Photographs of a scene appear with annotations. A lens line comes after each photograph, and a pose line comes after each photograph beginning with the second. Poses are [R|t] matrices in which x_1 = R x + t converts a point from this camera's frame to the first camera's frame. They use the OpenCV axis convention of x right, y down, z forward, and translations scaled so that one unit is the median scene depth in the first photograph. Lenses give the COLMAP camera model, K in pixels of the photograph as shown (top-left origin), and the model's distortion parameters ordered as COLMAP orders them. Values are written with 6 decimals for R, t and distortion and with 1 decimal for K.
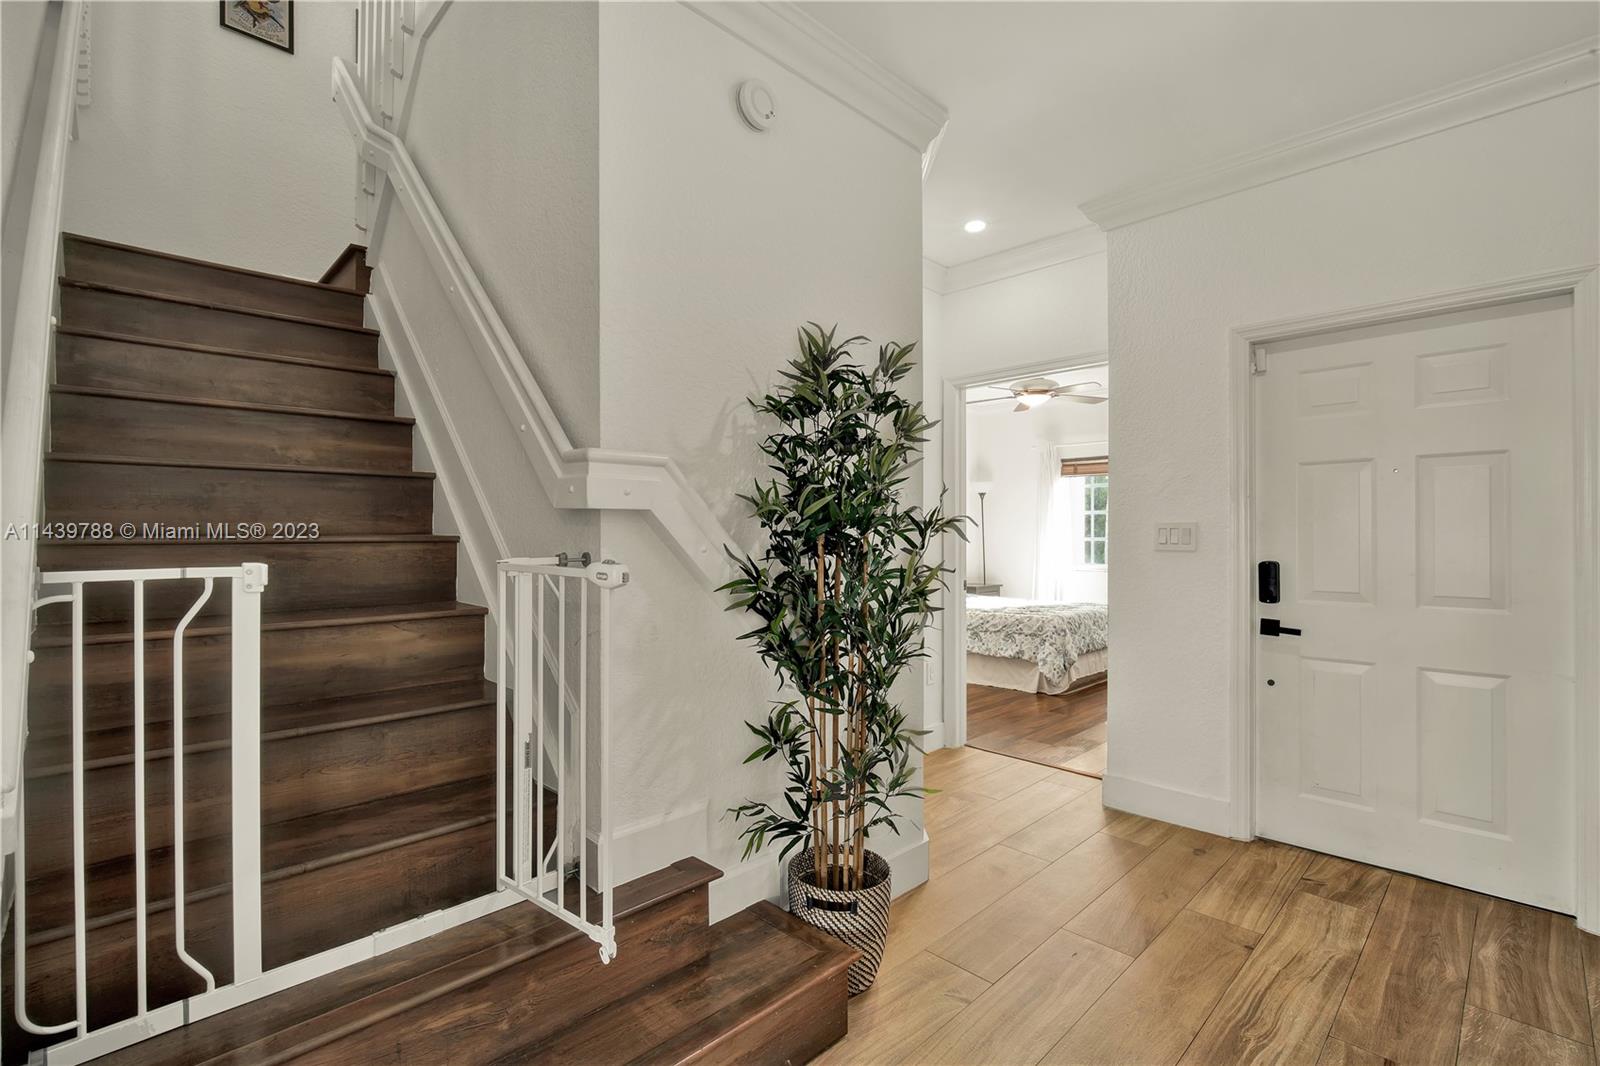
lens RADIAL K [[710.7, 0, 799.9], [0, 710.7, 531.4], [0, 0, 1]] dist [-0.012918, 0.003451]
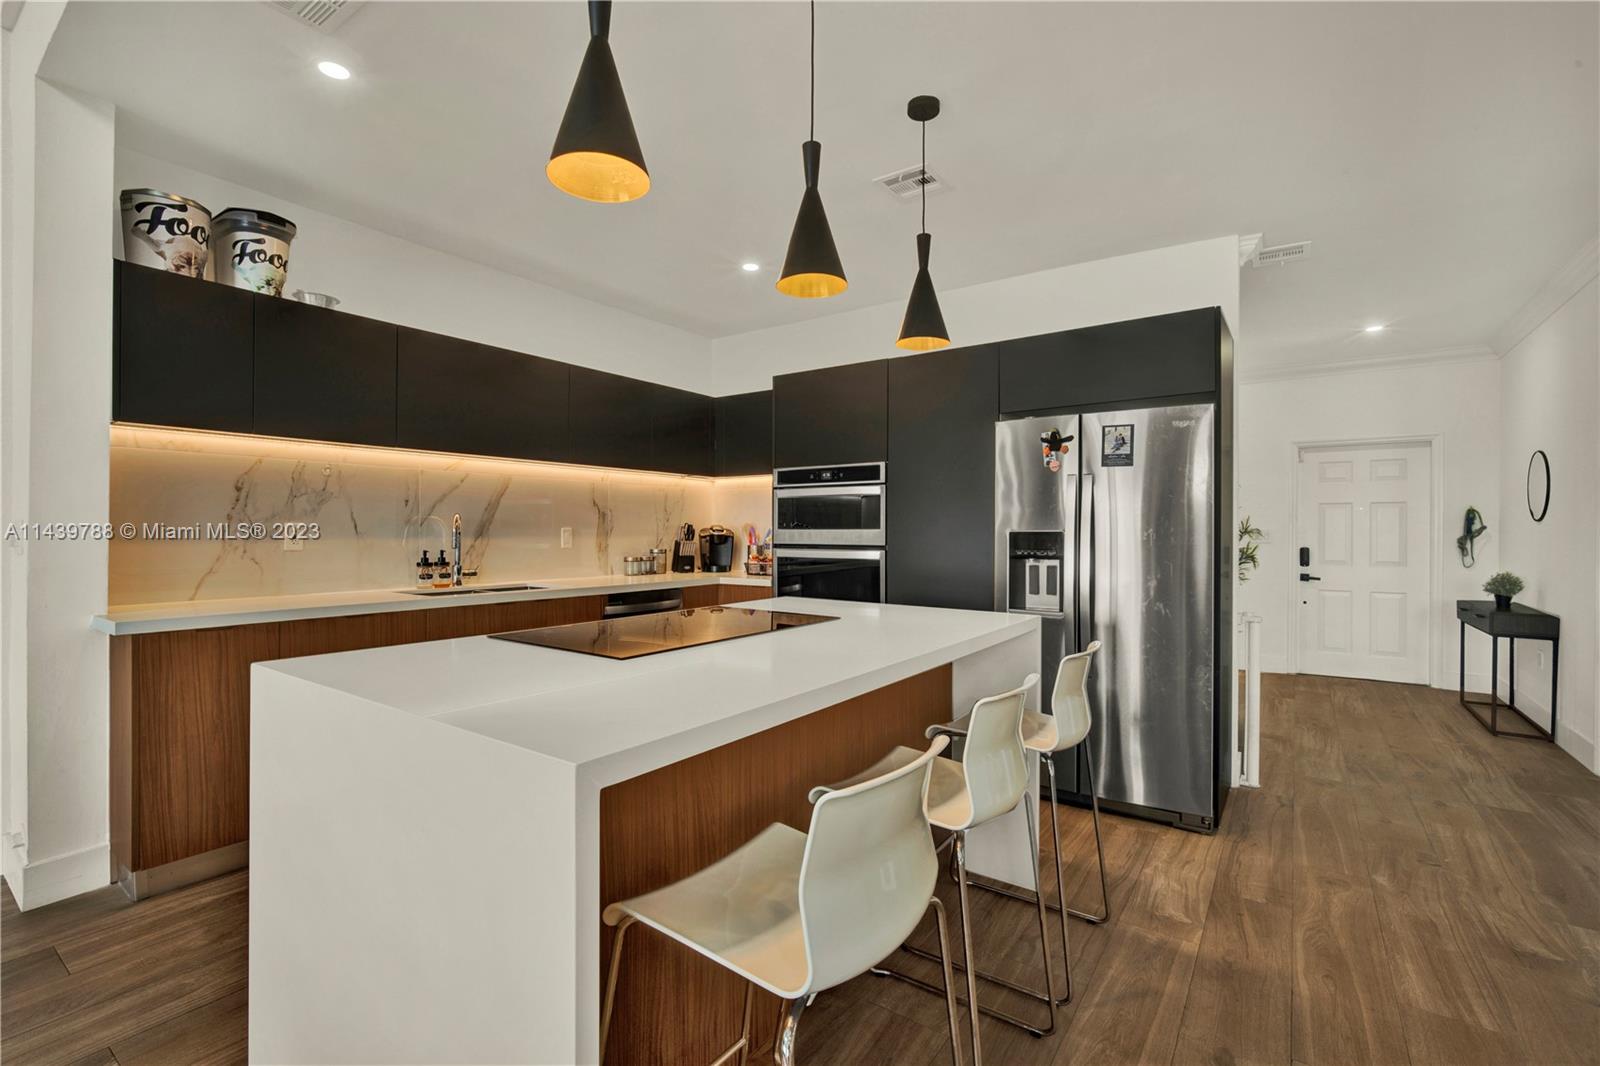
lens RADIAL K [[710.7, 0, 800.7], [0, 710.7, 531.9], [0, 0, 1]] dist [-0.012918, 0.003451]
pose [[0.982386, 0.008767, 0.186660, -0.685737], [-0.009856, 0.999939, 0.004909, -0.000672], [-0.186605, -0.006662, 0.982412, -0.462026]]
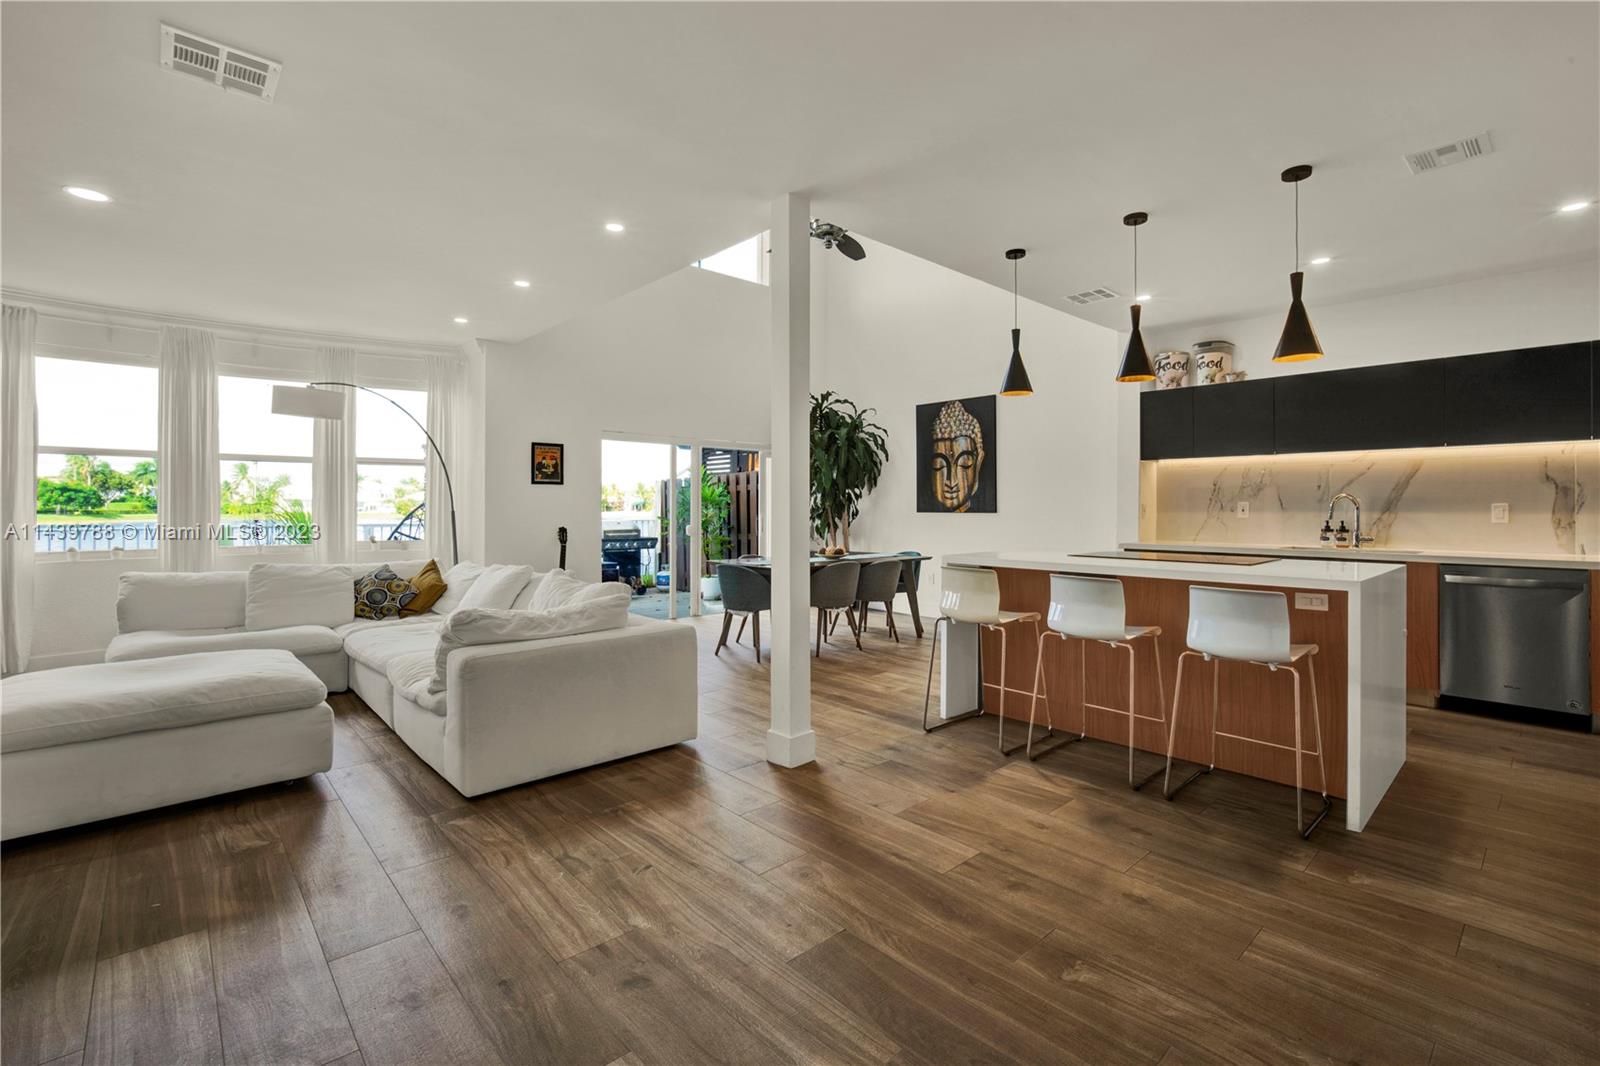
lens RADIAL K [[710.7, 0, 804.1], [0, 710.7, 504.7], [0, 0, 1]] dist [-0.012918, 0.003451]
pose [[-0.028060, 0.001611, -0.999605, 0.064891], [0.003088, 0.999994, 0.001525, -0.001376], [0.999601, -0.003044, -0.028065, -0.416374]]
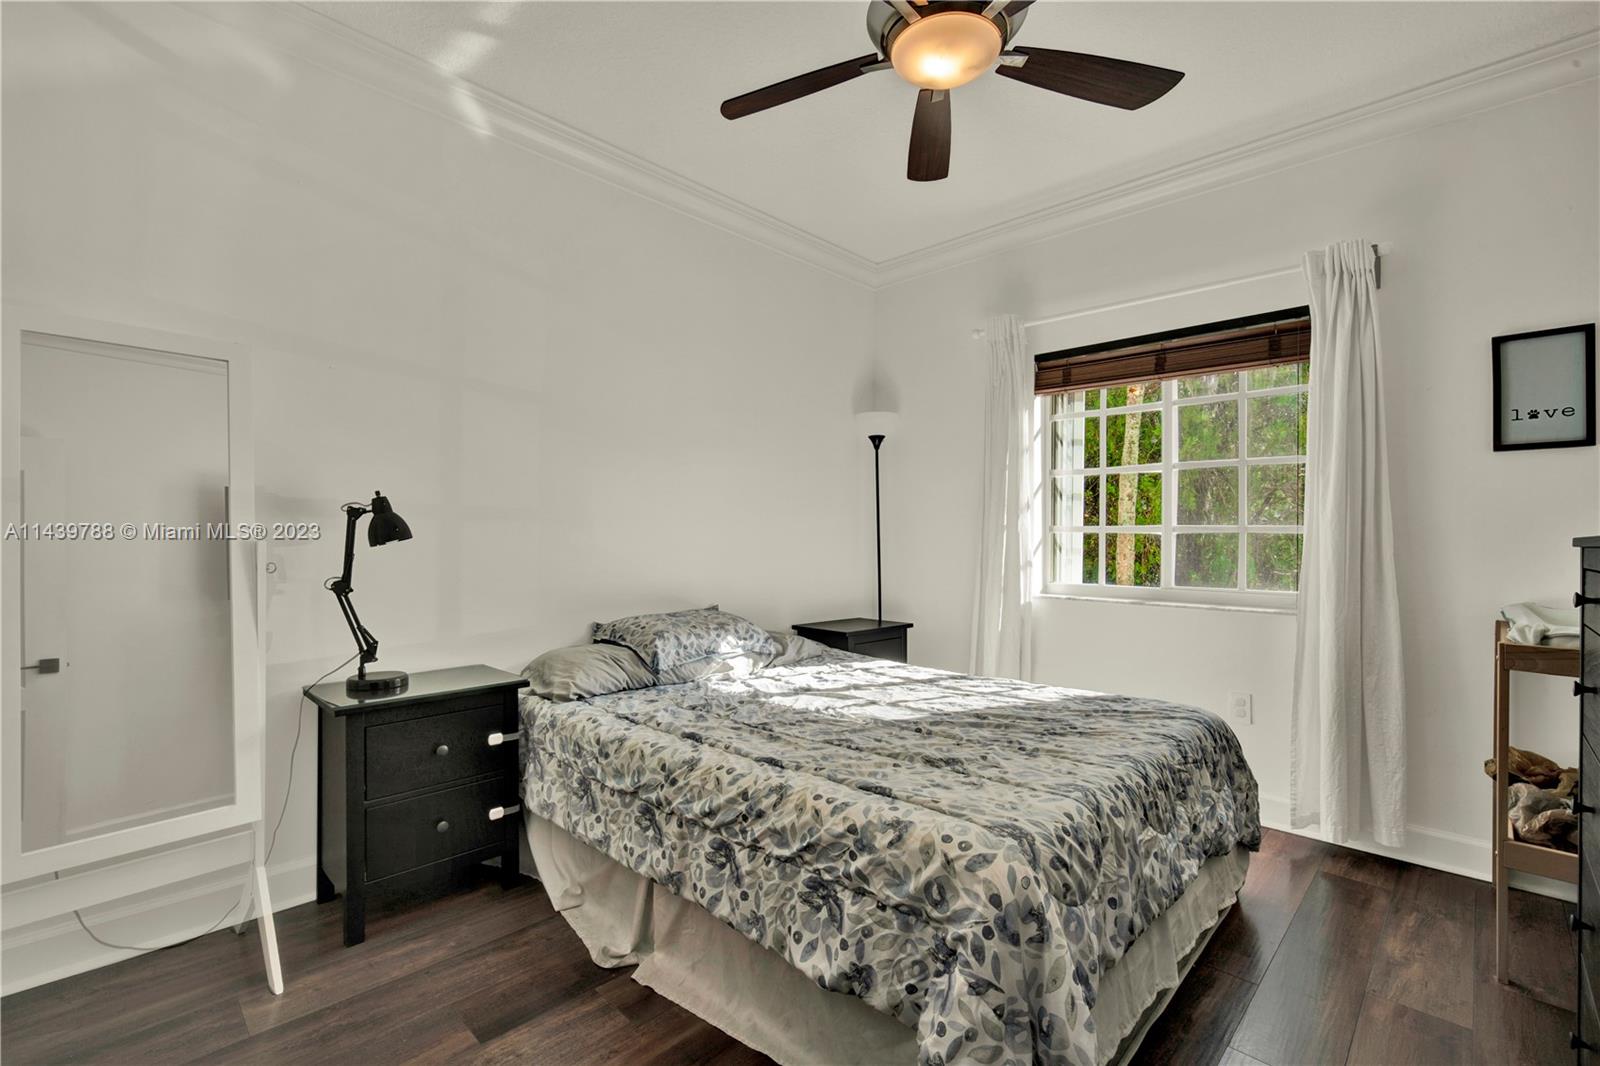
lens RADIAL K [[710.7, 0, 800.2], [0, 710.7, 535.3], [0, 0, 1]] dist [-0.012918, 0.003451]
pose [[0.999538, 0.005822, 0.029839, 0.309280], [-0.005968, 0.999971, 0.004792, 0.021016], [-0.029810, -0.004968, 0.999543, 0.830655]]
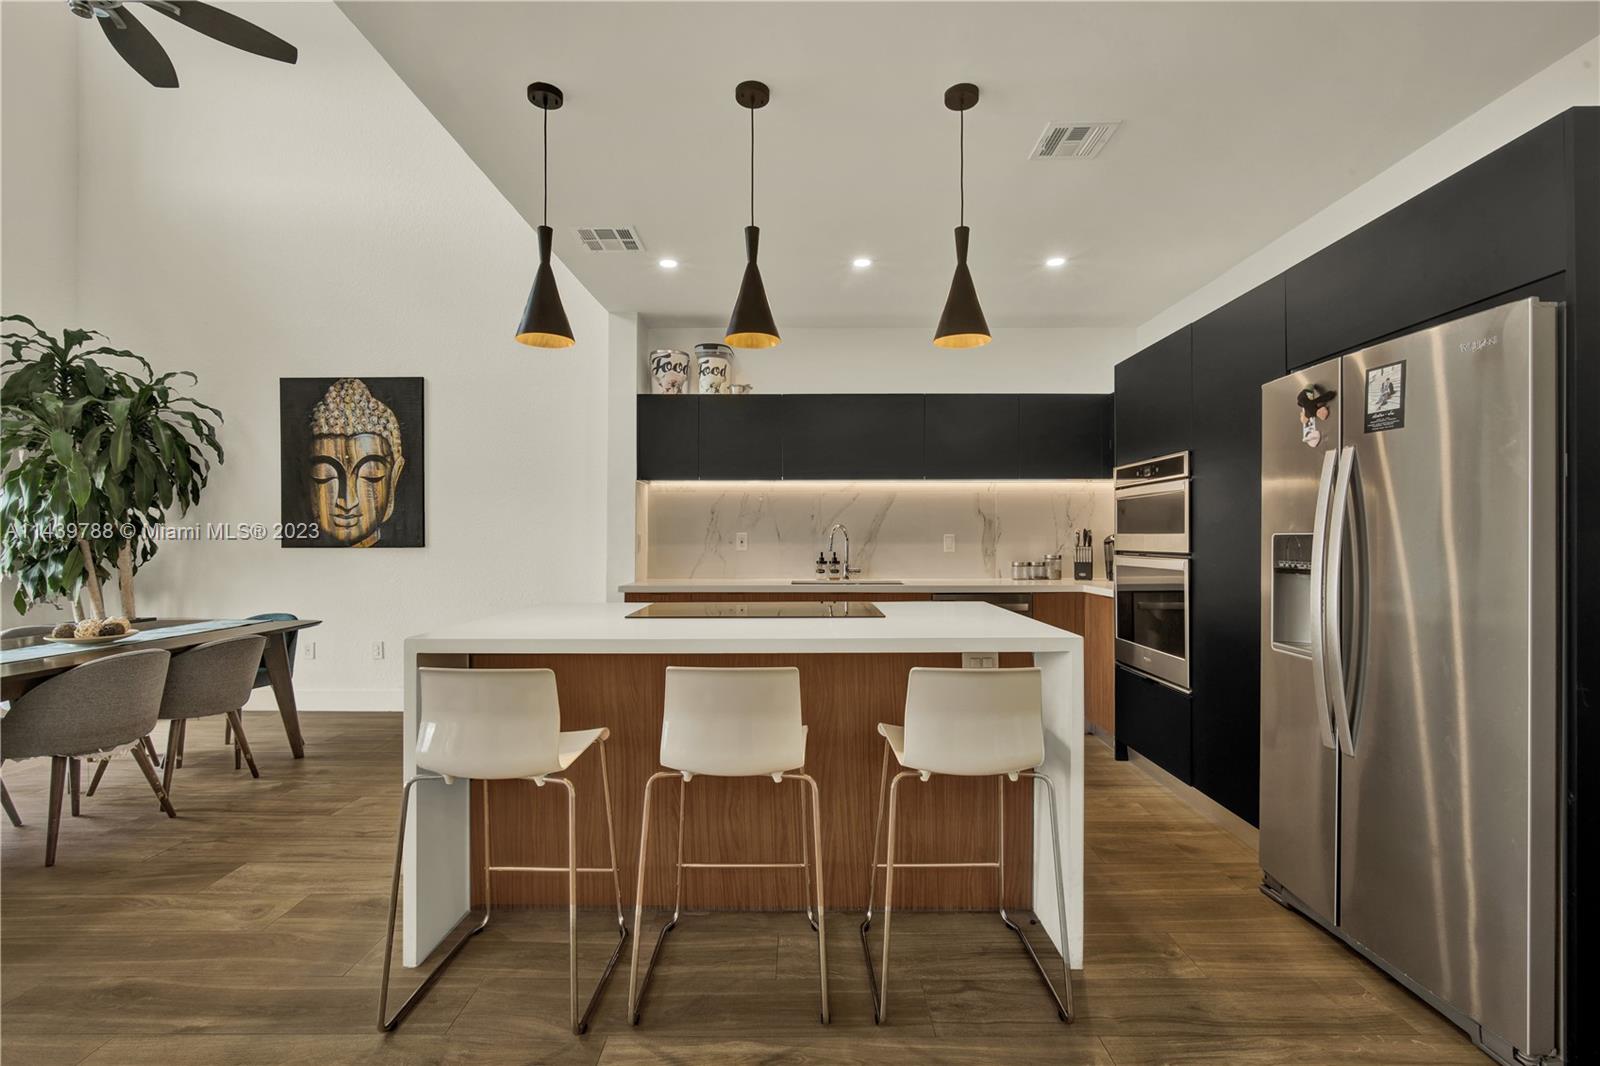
lens RADIAL K [[710.7, 0, 804.0], [0, 710.7, 537.7], [0, 0, 1]] dist [-0.012918, 0.003451]
pose [[0.718210, 0.004107, -0.695814, -0.287138], [0.001239, 0.999973, 0.007181, -0.001521], [0.695825, -0.006019, 0.718186, -0.411948]]
